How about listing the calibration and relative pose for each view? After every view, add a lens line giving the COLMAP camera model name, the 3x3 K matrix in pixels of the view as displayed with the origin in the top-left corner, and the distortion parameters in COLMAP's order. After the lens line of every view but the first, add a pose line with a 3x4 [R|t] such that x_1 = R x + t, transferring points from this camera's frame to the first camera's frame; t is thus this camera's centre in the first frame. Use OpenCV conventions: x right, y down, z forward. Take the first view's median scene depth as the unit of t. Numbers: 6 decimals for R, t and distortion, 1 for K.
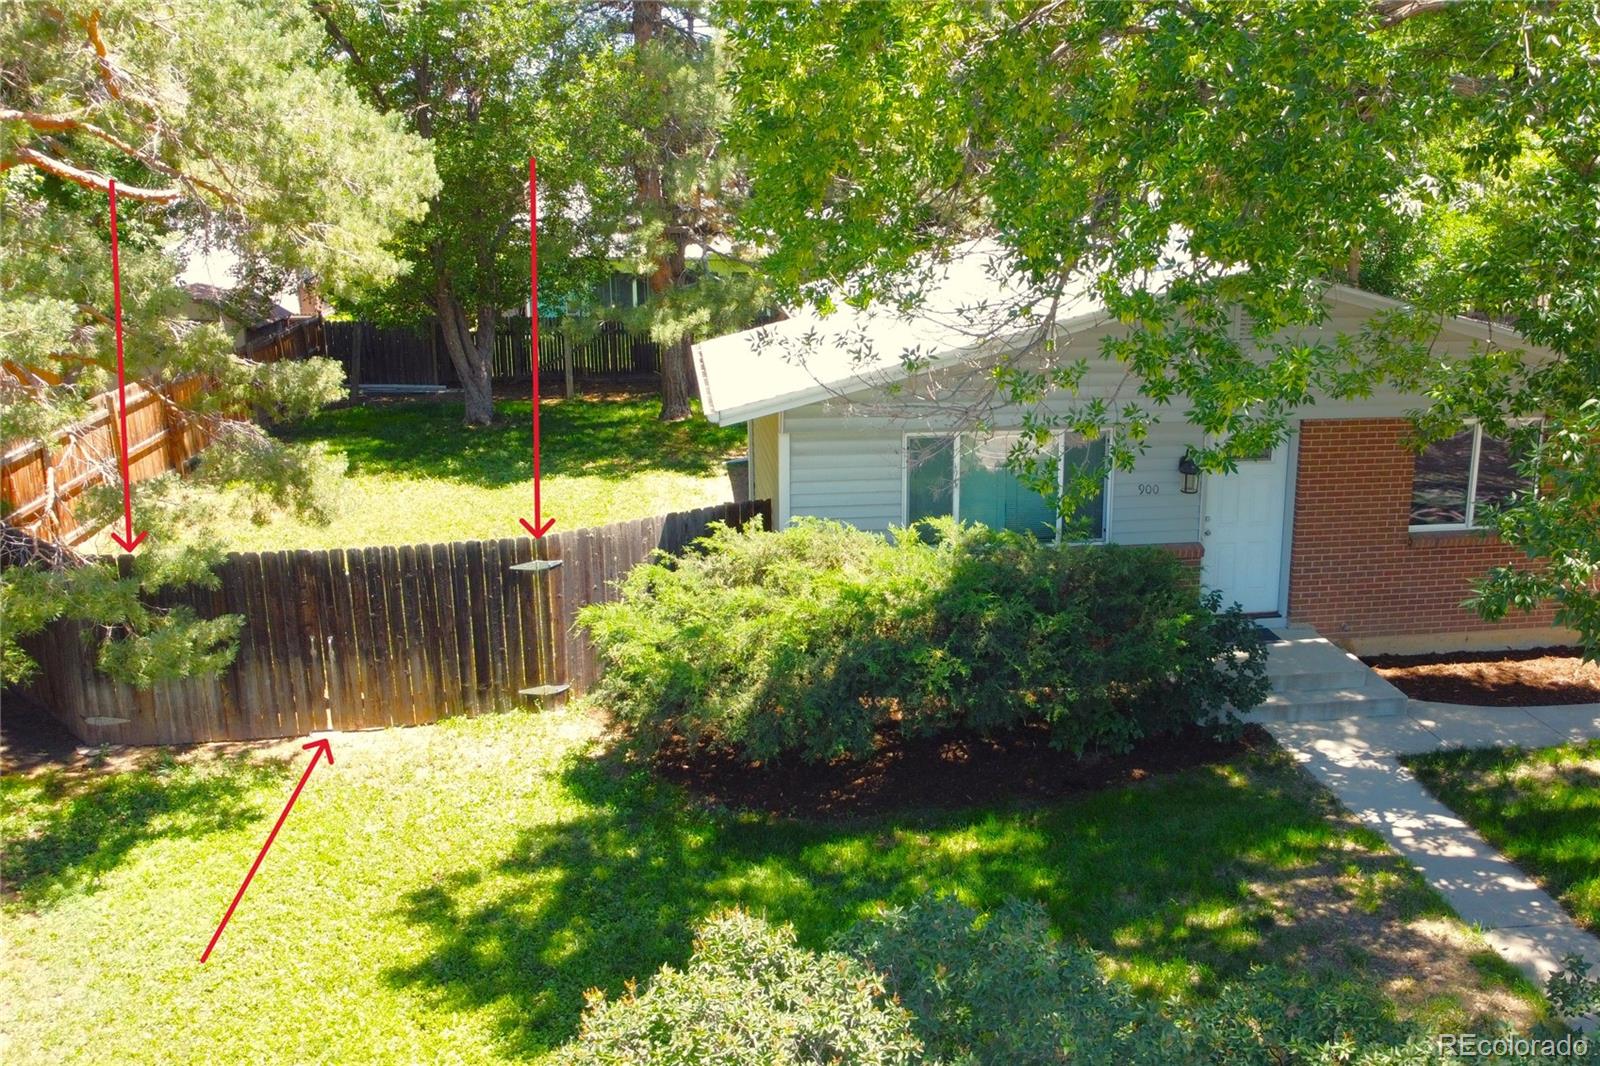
lens RADIAL K [[1259.1, 0, 800.0], [0, 1259.1, 533.0], [0, 0, 1]] dist [0.093506, -0.095093]
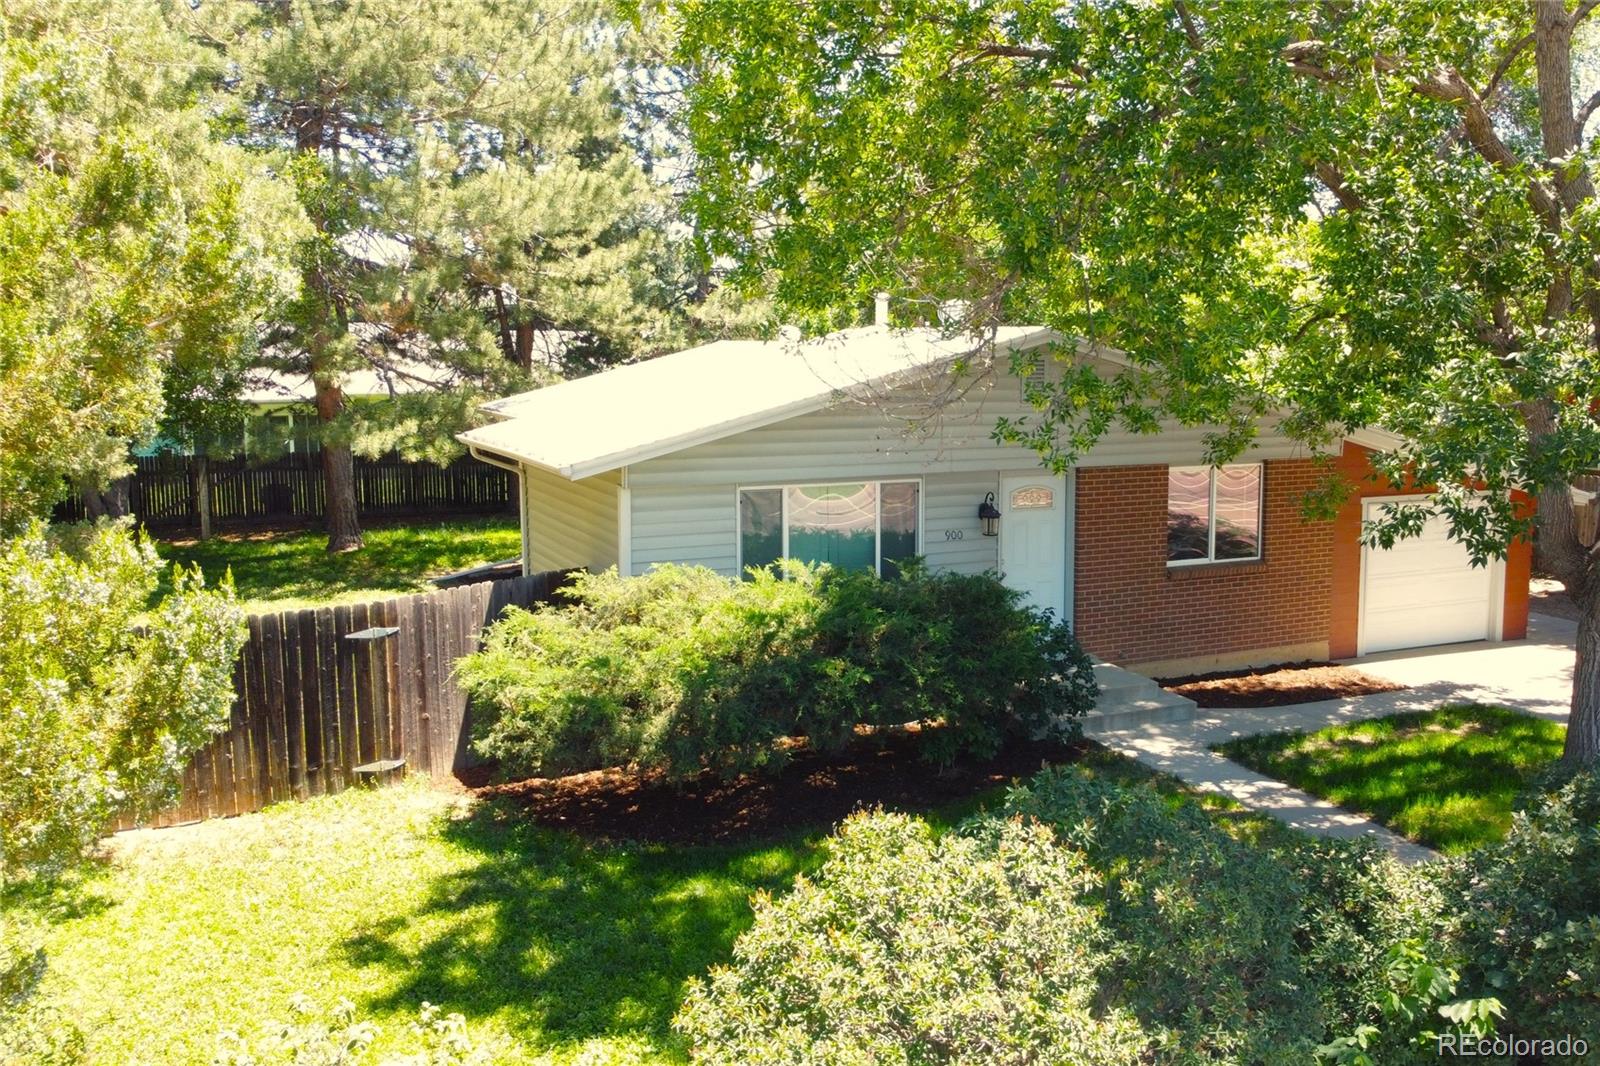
lens RADIAL K [[1259.1, 0, 800.0], [0, 1259.1, 533.0], [0, 0, 1]] dist [0.093506, -0.095093]
pose [[0.971235, -0.038093, 0.235058, -0.138131], [0.059154, 0.994775, -0.083205, 0.058346], [-0.230660, 0.094716, 0.968413, -0.025703]]
